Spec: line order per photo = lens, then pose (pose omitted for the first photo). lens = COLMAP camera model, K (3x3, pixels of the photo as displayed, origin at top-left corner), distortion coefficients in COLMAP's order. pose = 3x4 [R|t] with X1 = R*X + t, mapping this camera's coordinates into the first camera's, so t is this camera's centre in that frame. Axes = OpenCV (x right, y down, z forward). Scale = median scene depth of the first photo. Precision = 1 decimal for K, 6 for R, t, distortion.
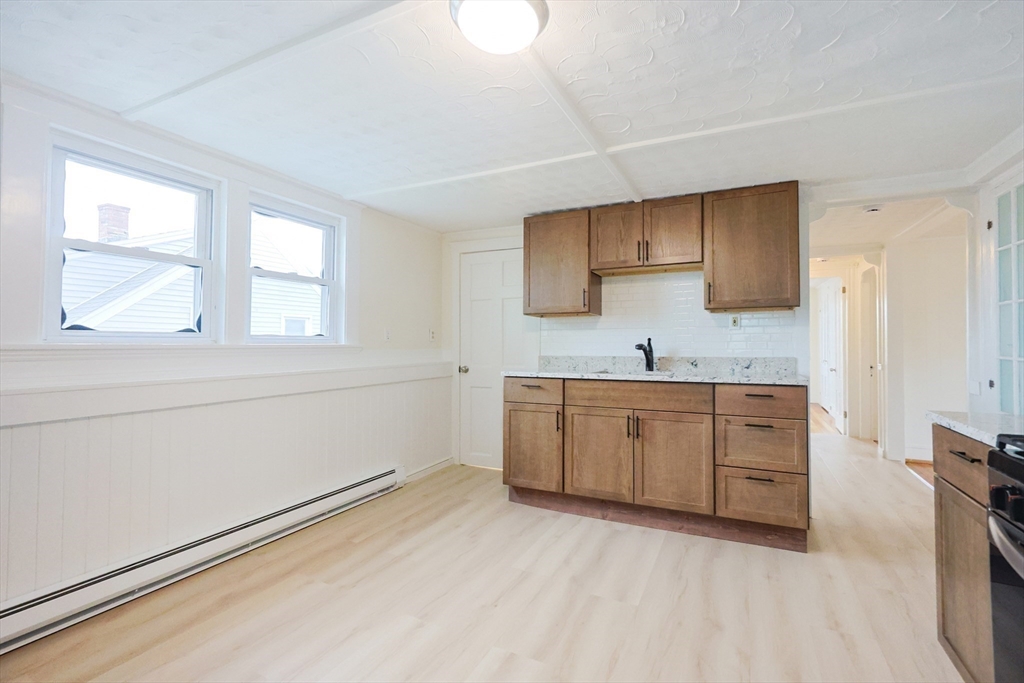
lens RADIAL K [[449.3, 0, 527.3], [0, 449.3, 336.2], [0, 0, 1]] dist [-0.003494, 0.000200]
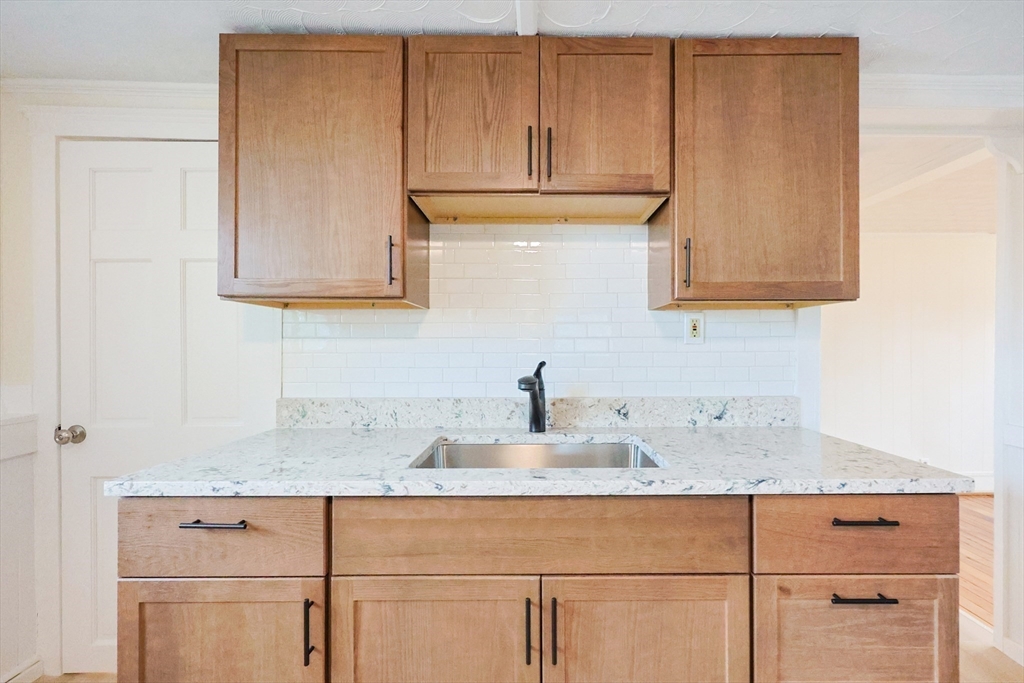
lens RADIAL K [[449.3, 0, 531.9], [0, 449.3, 347.6], [0, 0, 1]] dist [-0.003494, 0.000200]
pose [[0.901418, -0.002089, 0.432944, 0.072881], [-0.009536, 0.999650, 0.024678, -0.021471], [-0.432844, -0.026373, 0.901083, 0.637098]]
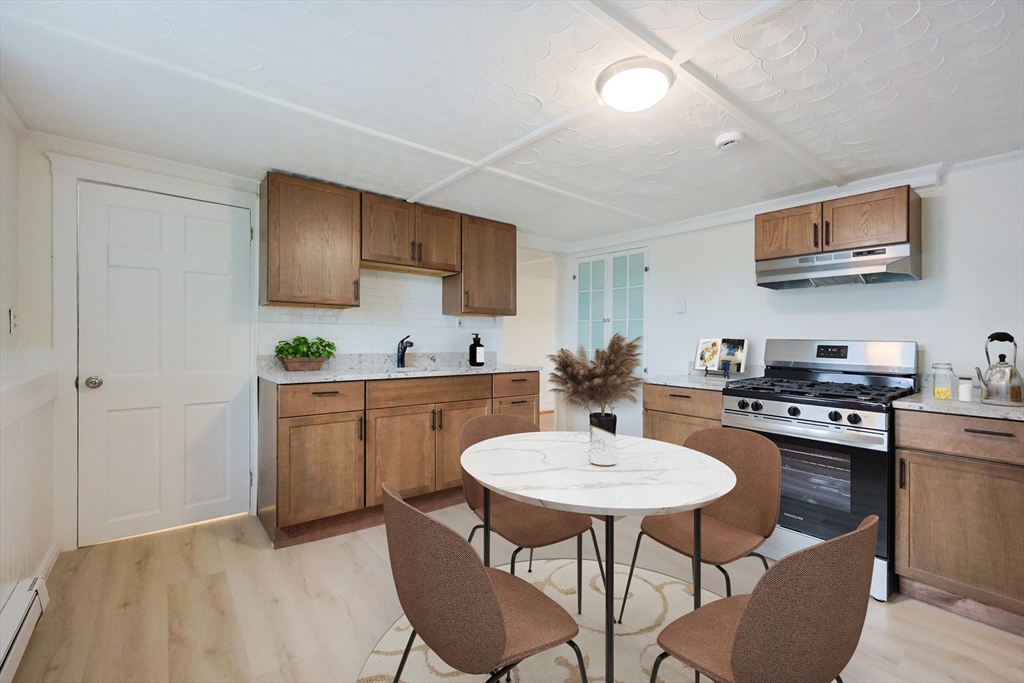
lens RADIAL K [[449.3, 0, 538.3], [0, 449.3, 340.0], [0, 0, 1]] dist [-0.003494, 0.000200]
pose [[0.402137, 0.004356, 0.915569, -0.588790], [-0.027705, 0.999589, 0.007413, -0.001822], [-0.915160, -0.028346, 0.402092, 0.324747]]
